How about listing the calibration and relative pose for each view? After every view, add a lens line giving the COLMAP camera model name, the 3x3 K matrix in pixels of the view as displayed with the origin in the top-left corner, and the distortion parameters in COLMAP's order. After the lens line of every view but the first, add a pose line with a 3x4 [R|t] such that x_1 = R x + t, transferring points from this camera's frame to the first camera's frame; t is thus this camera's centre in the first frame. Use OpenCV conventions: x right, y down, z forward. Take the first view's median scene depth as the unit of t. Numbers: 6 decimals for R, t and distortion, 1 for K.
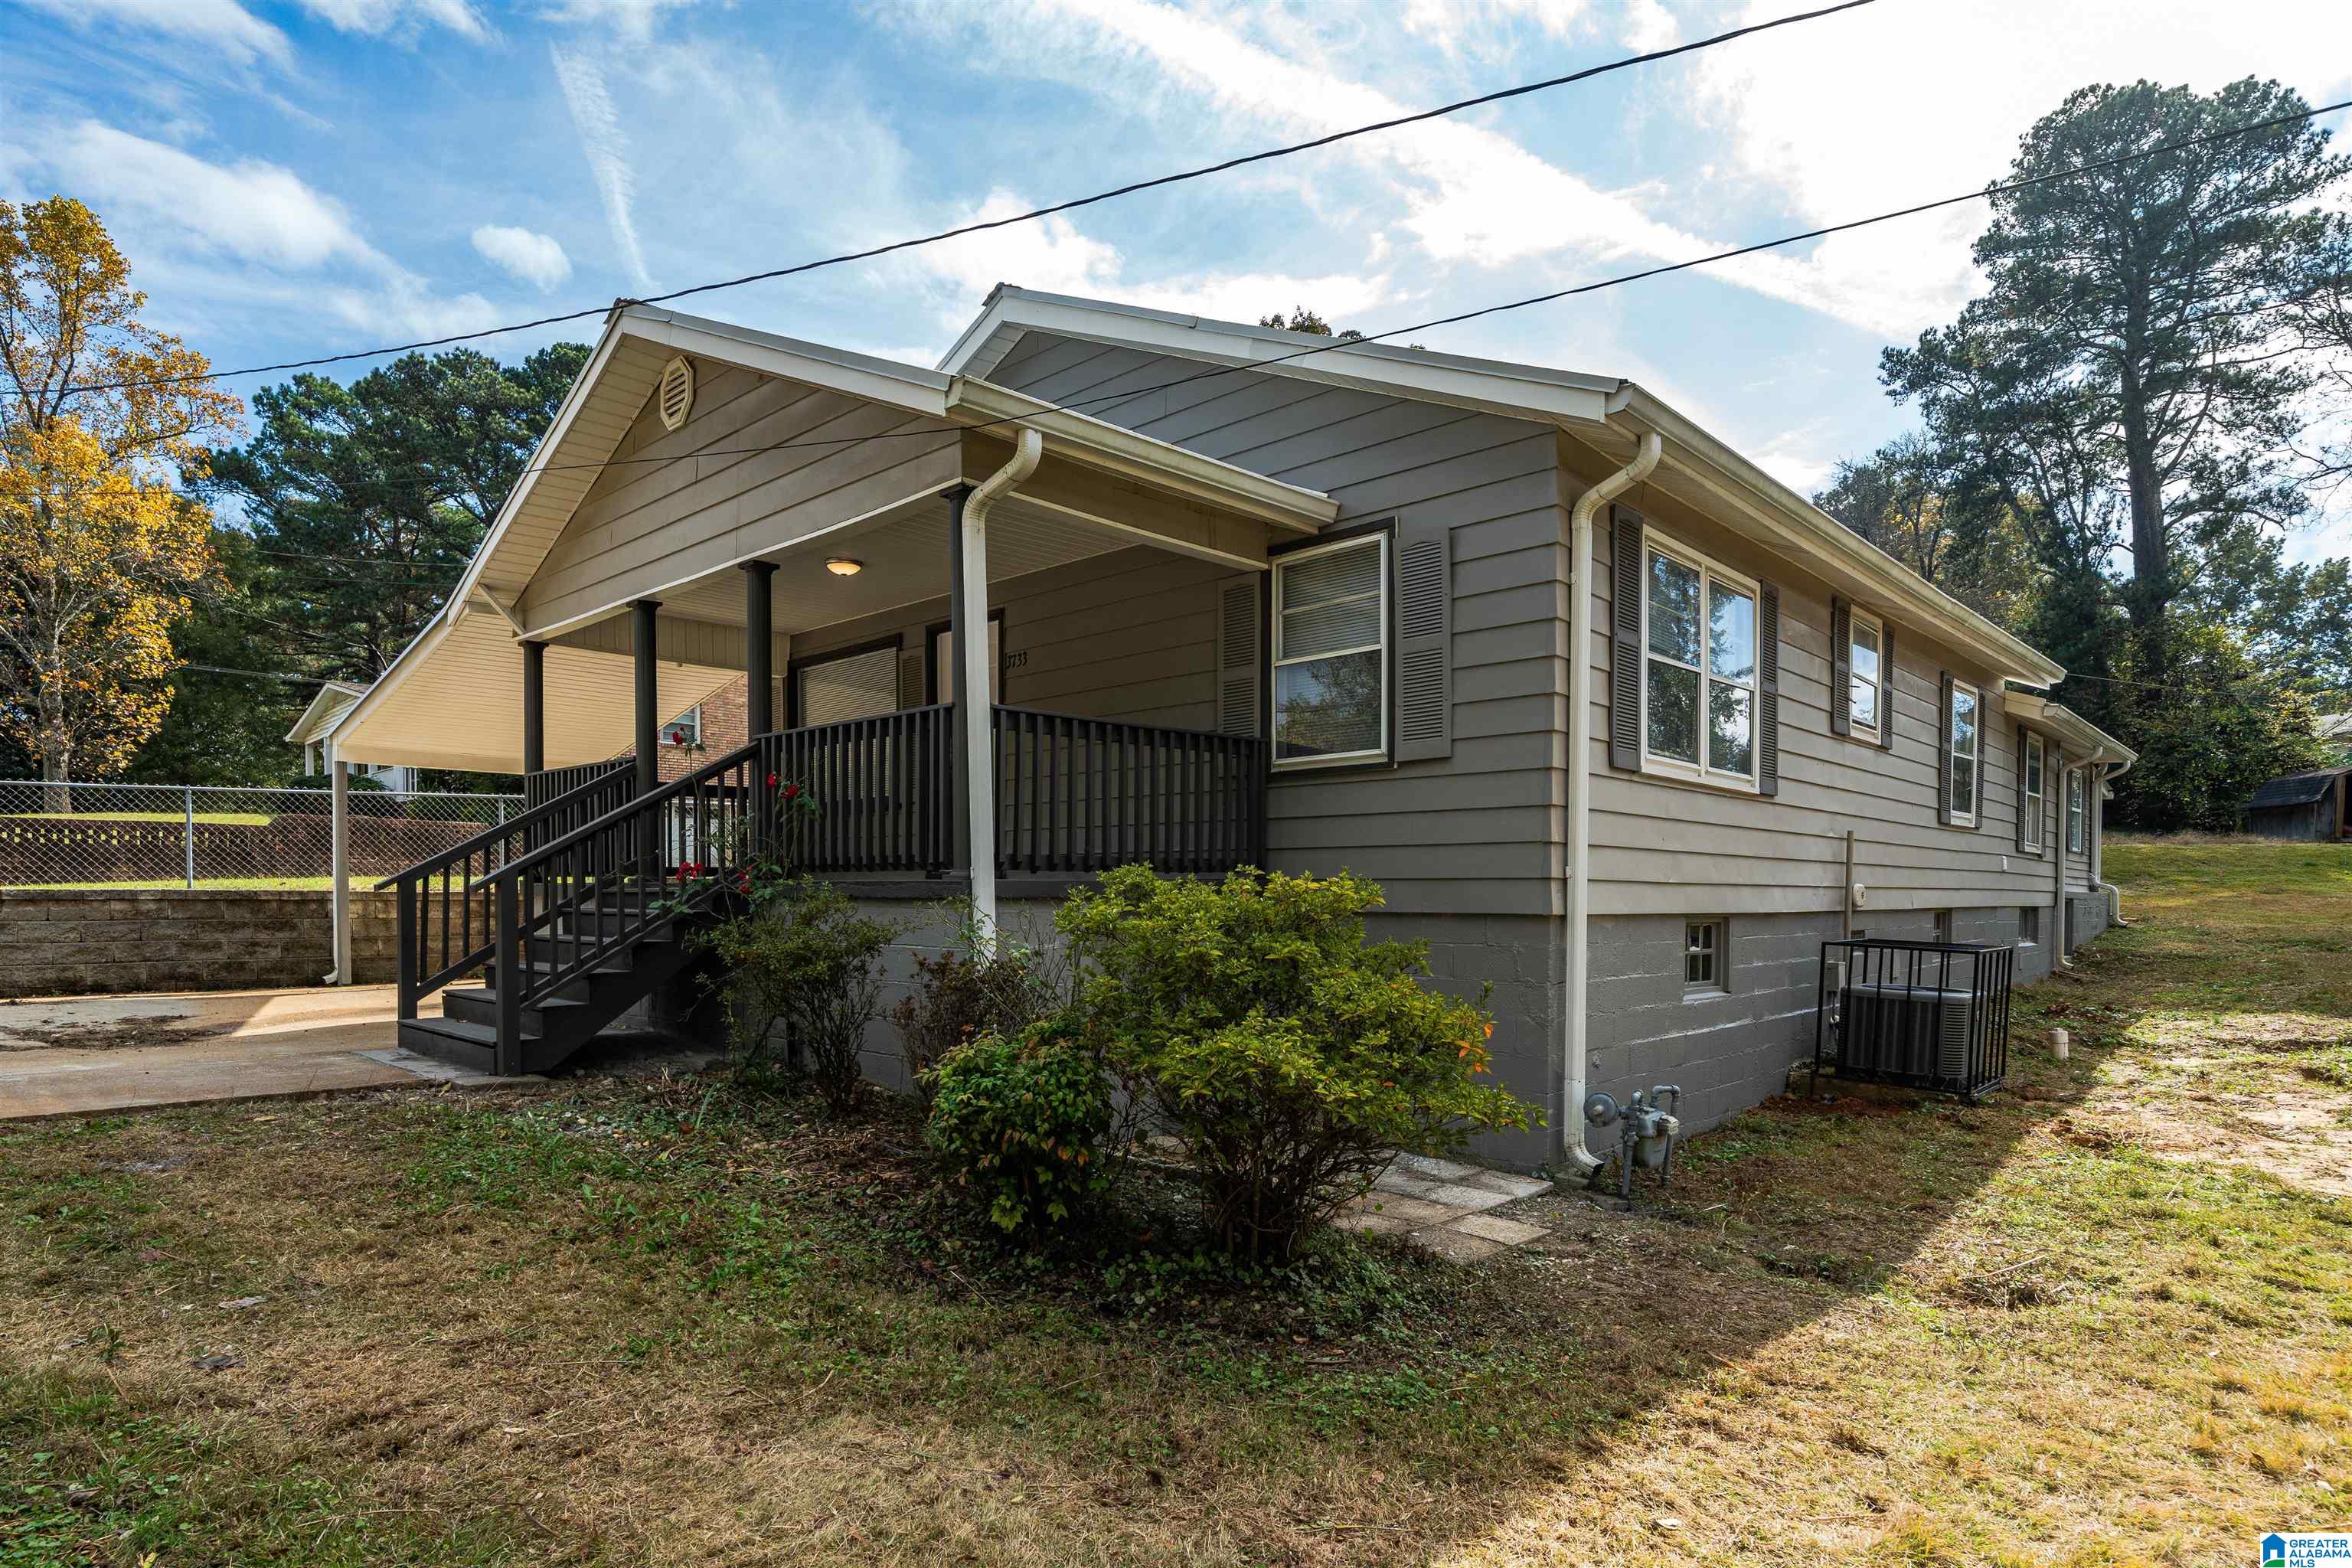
lens RADIAL K [[1283.6, 0, 1171.5], [0, 1283.6, 923.0], [0, 0, 1]] dist [-0.013515, 0.000204]
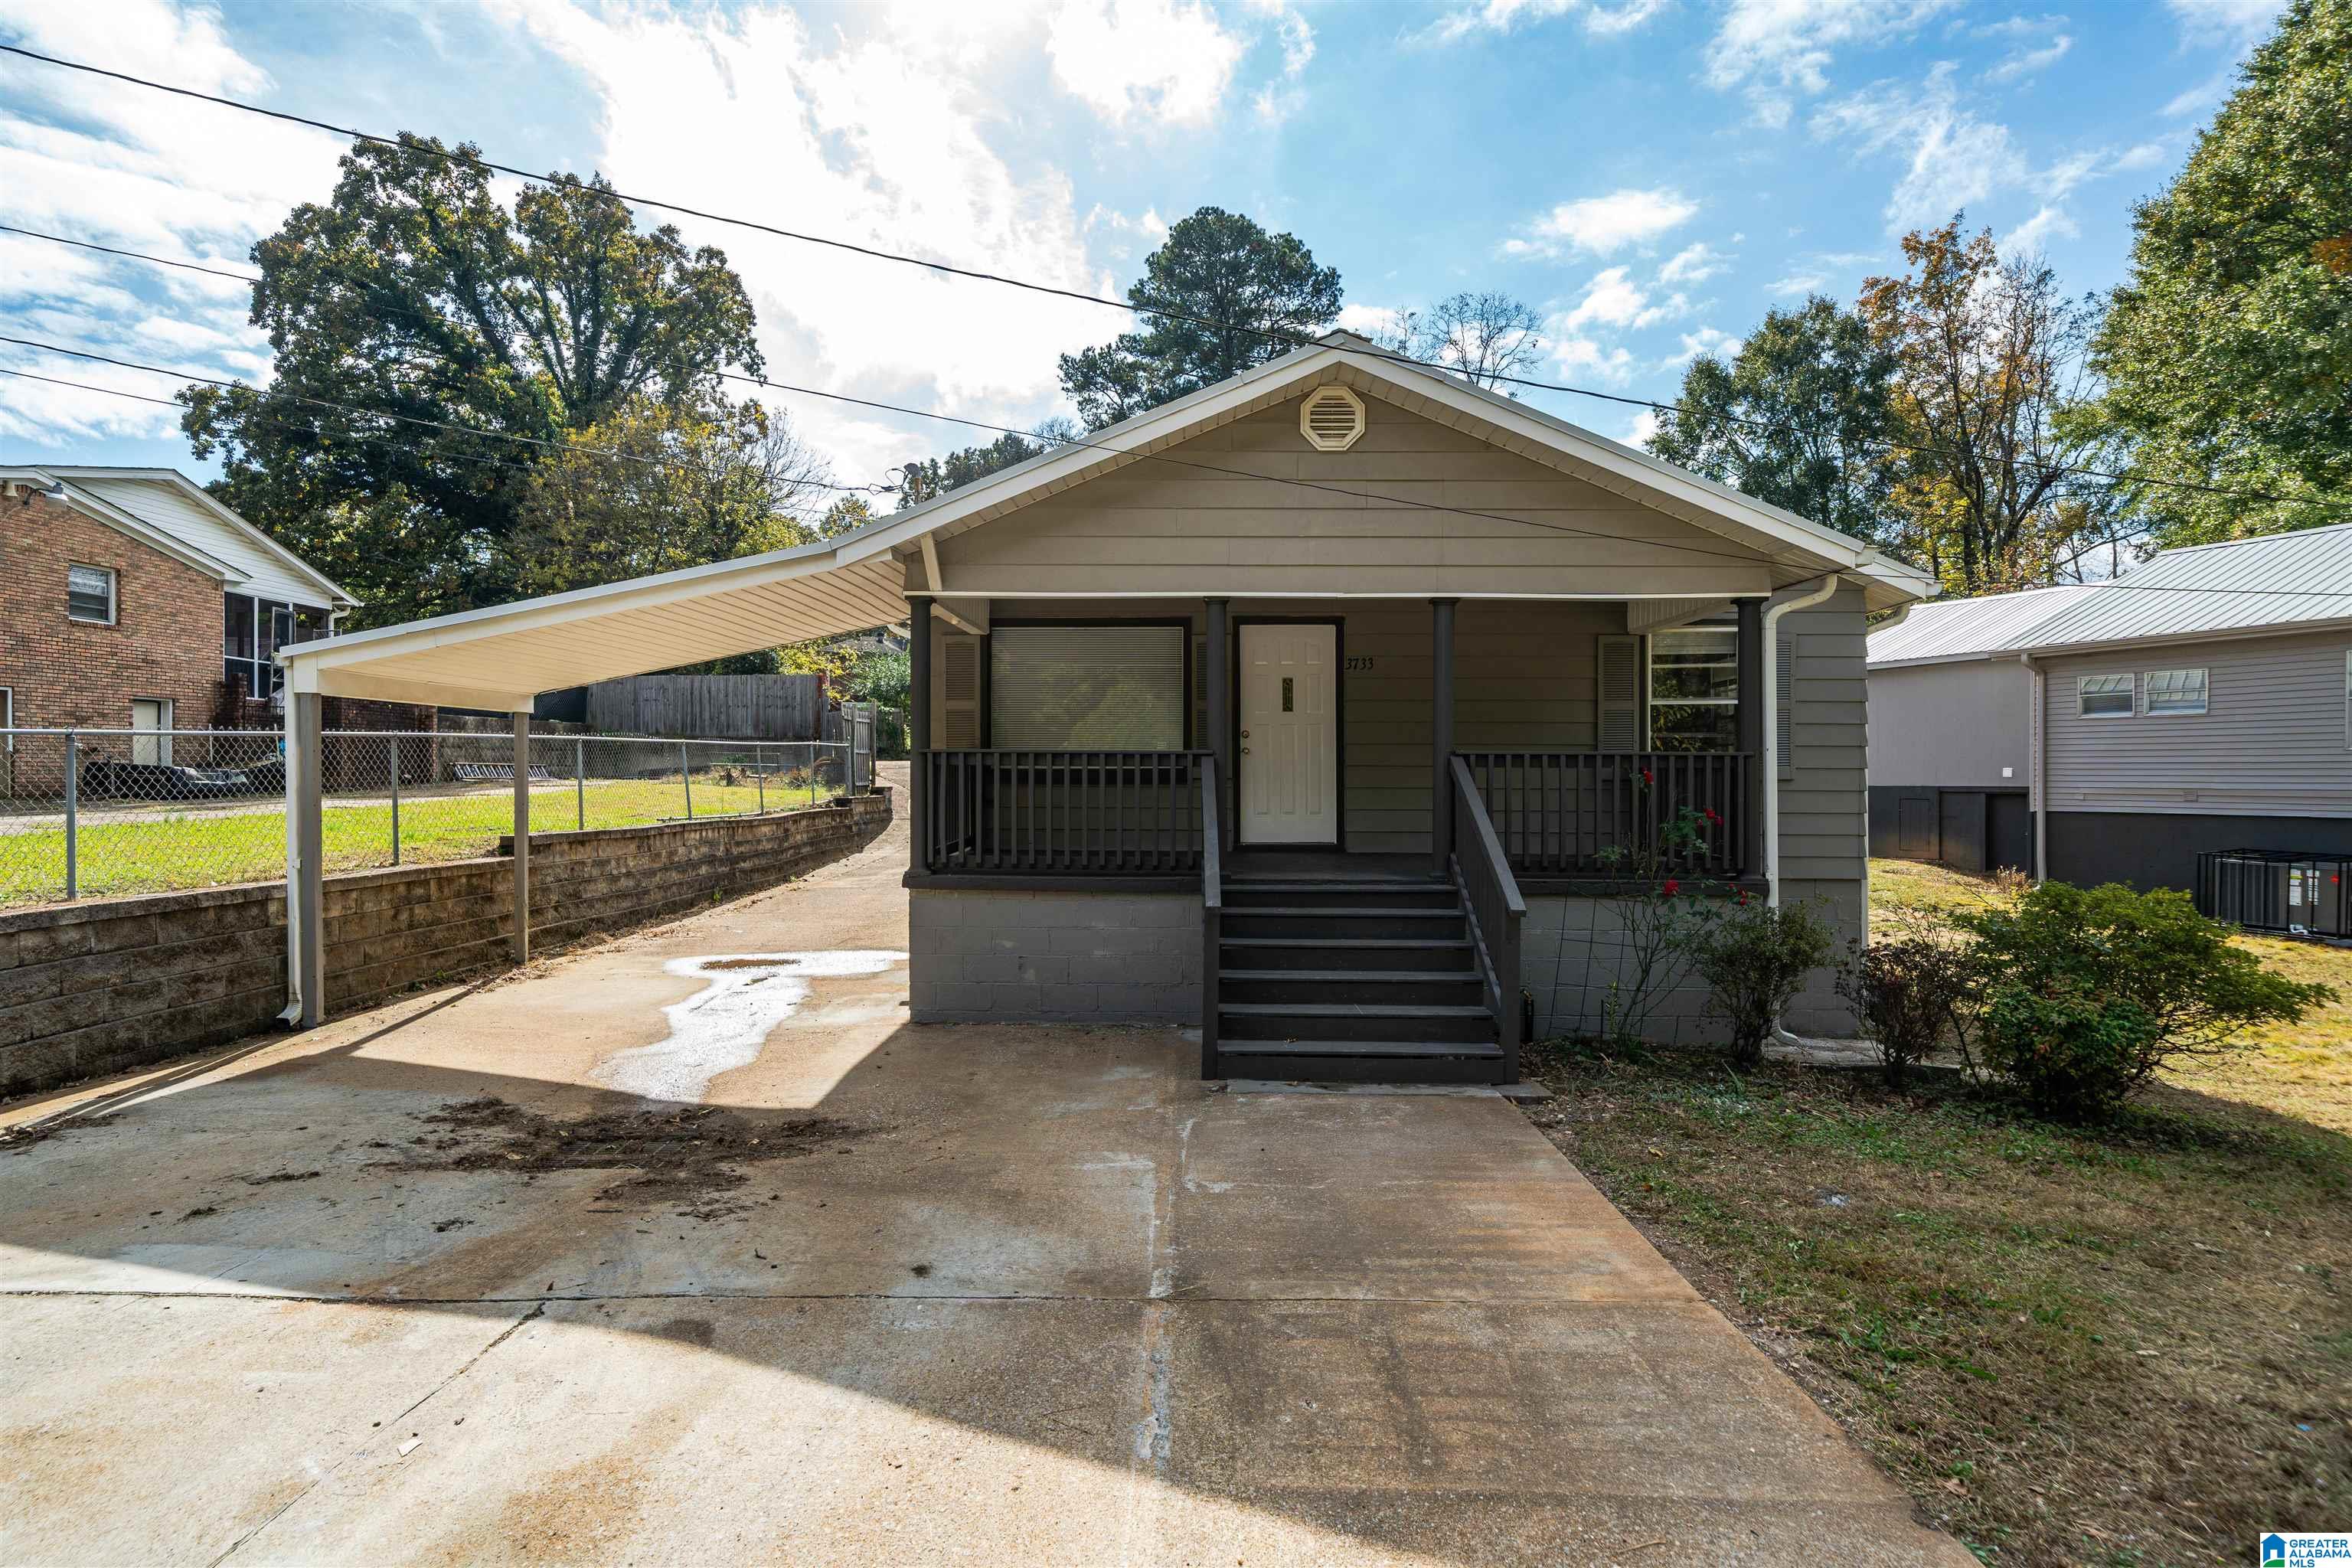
lens RADIAL K [[1218.7, 0, 1174.8], [0, 1218.7, 779.7], [0, 0, 1]] dist [0.002101, -0.001715]
pose [[0.733226, -0.001677, 0.679983, -0.760509], [0.013635, 0.999832, -0.012236, -0.066349], [-0.679849, 0.018244, 0.733125, 0.227090]]
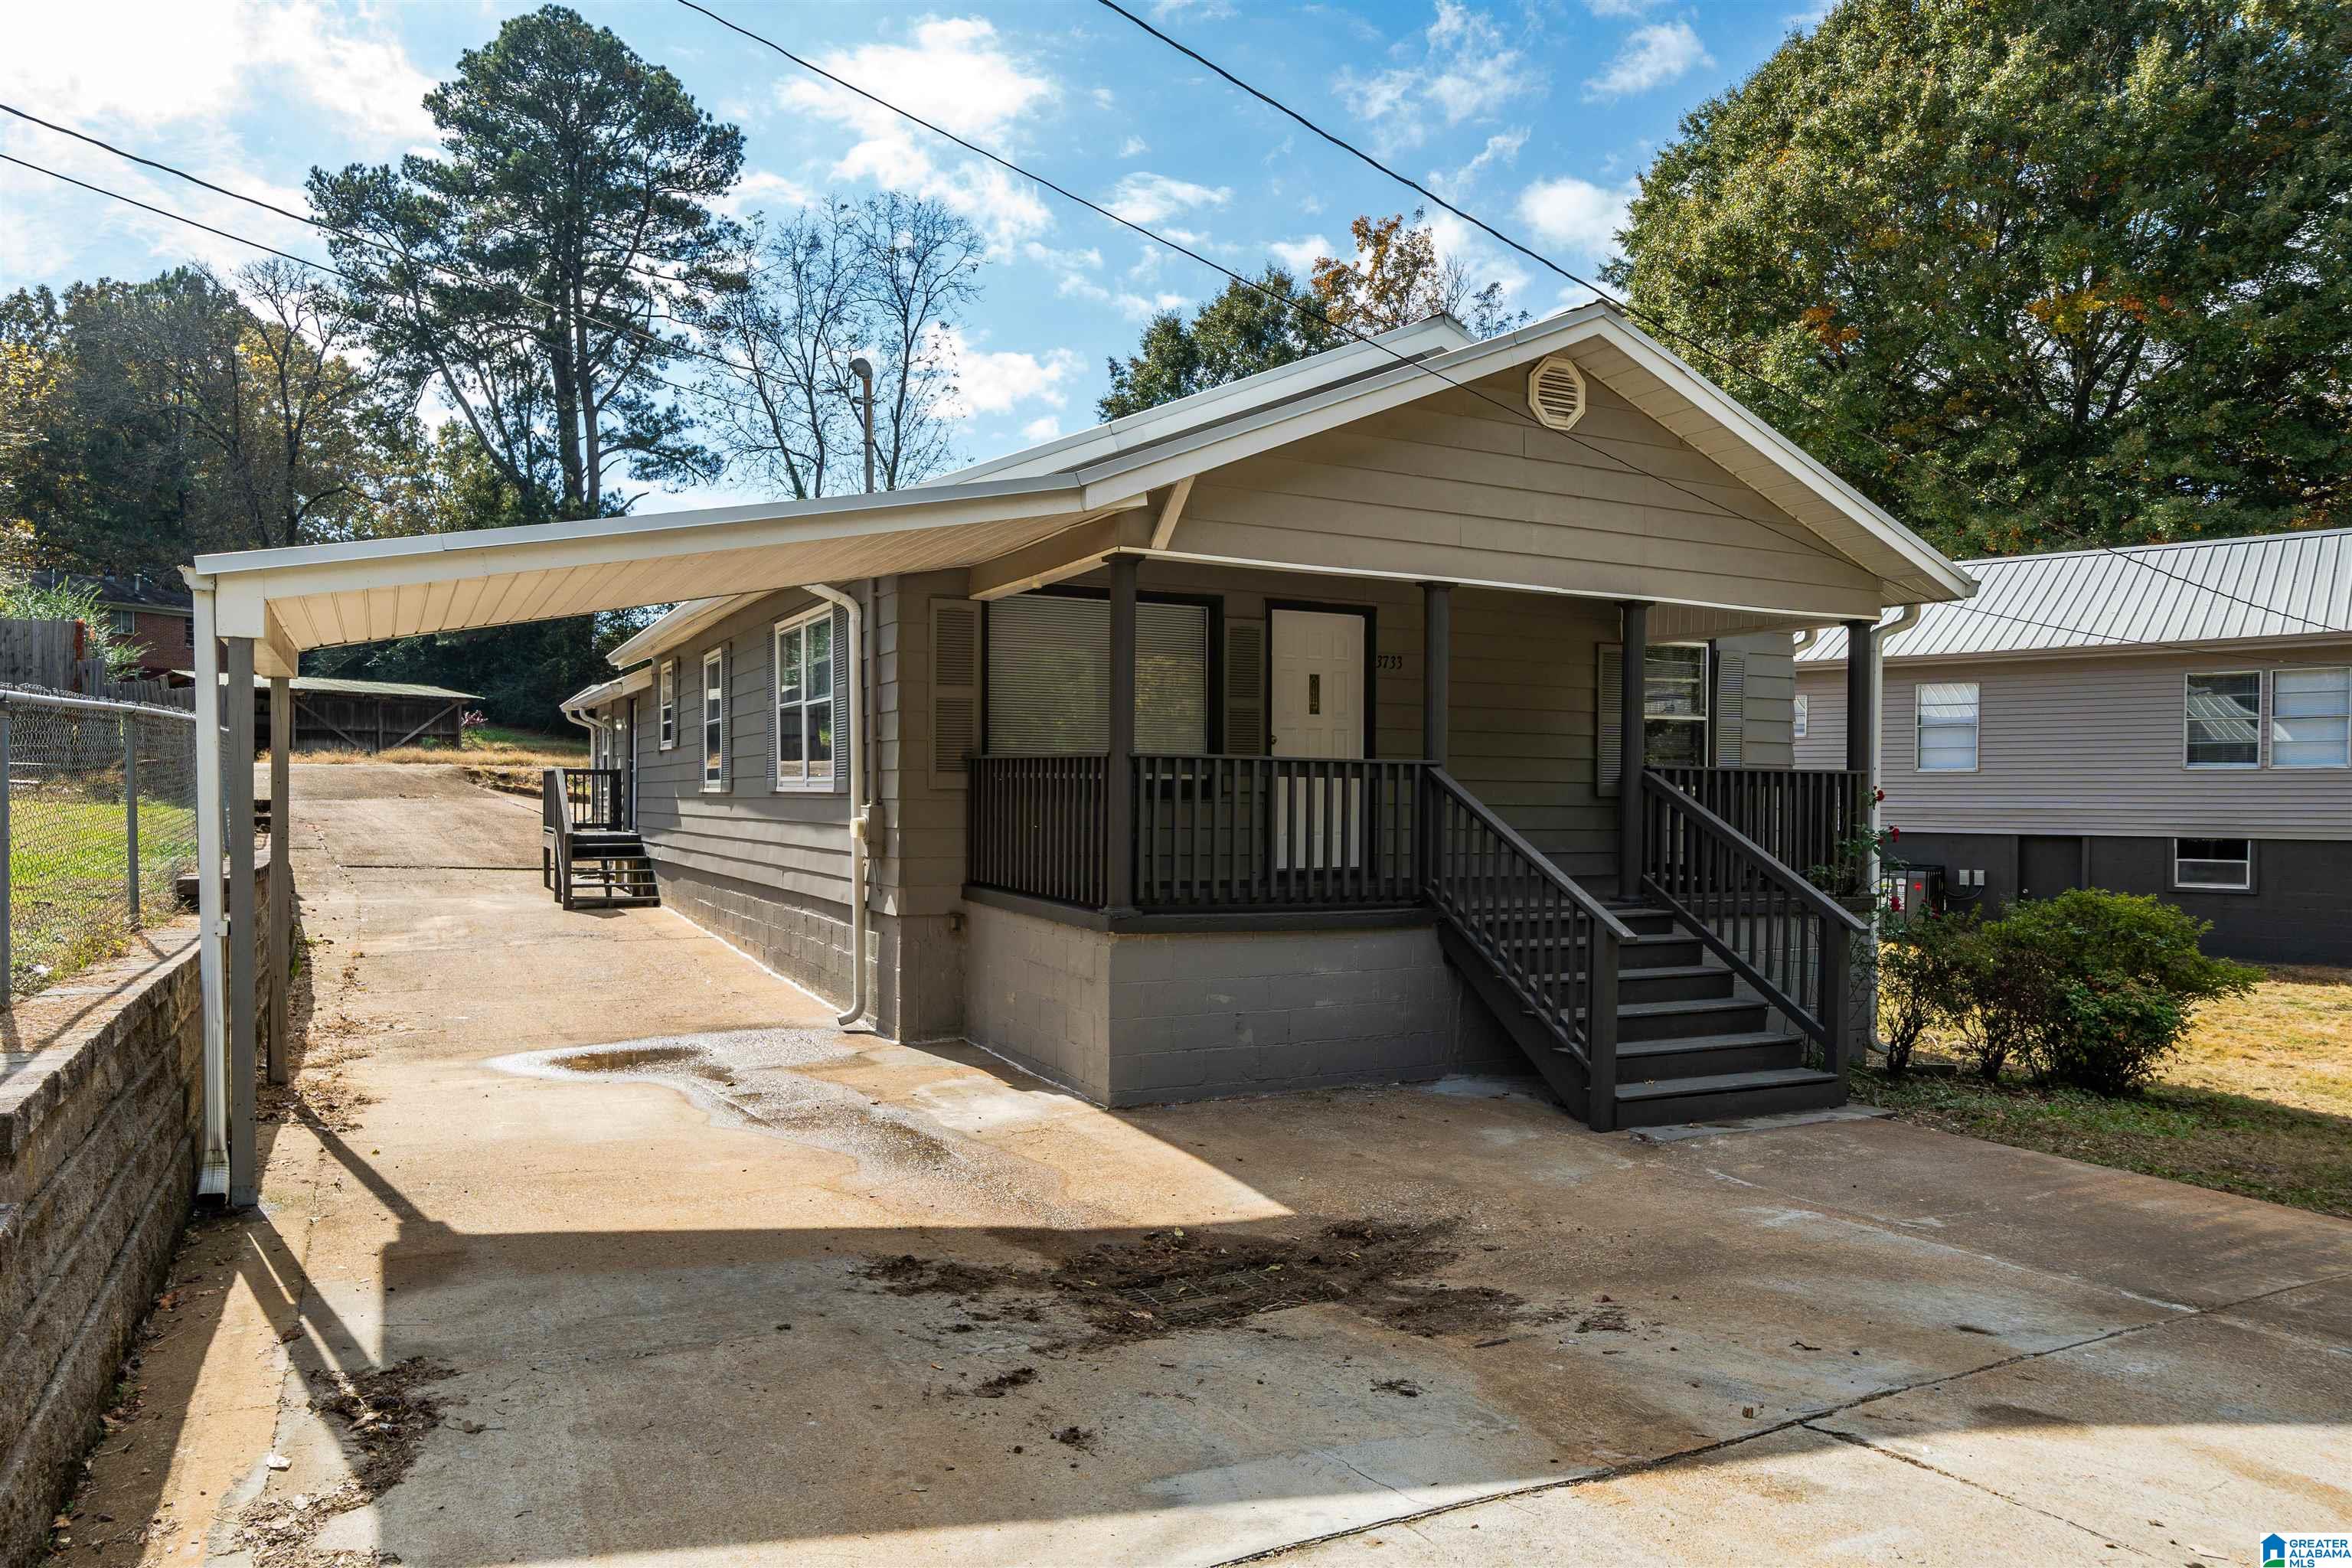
lens RADIAL K [[1533.0, 0, 1175.5], [0, 1533.0, 790.6], [0, 0, 1]] dist [0.003881, -0.002626]
pose [[0.331239, 0.003169, 0.943542, -1.014435], [0.011702, 0.999904, -0.007467, -0.071970], [-0.943474, 0.013515, 0.331170, 0.580029]]
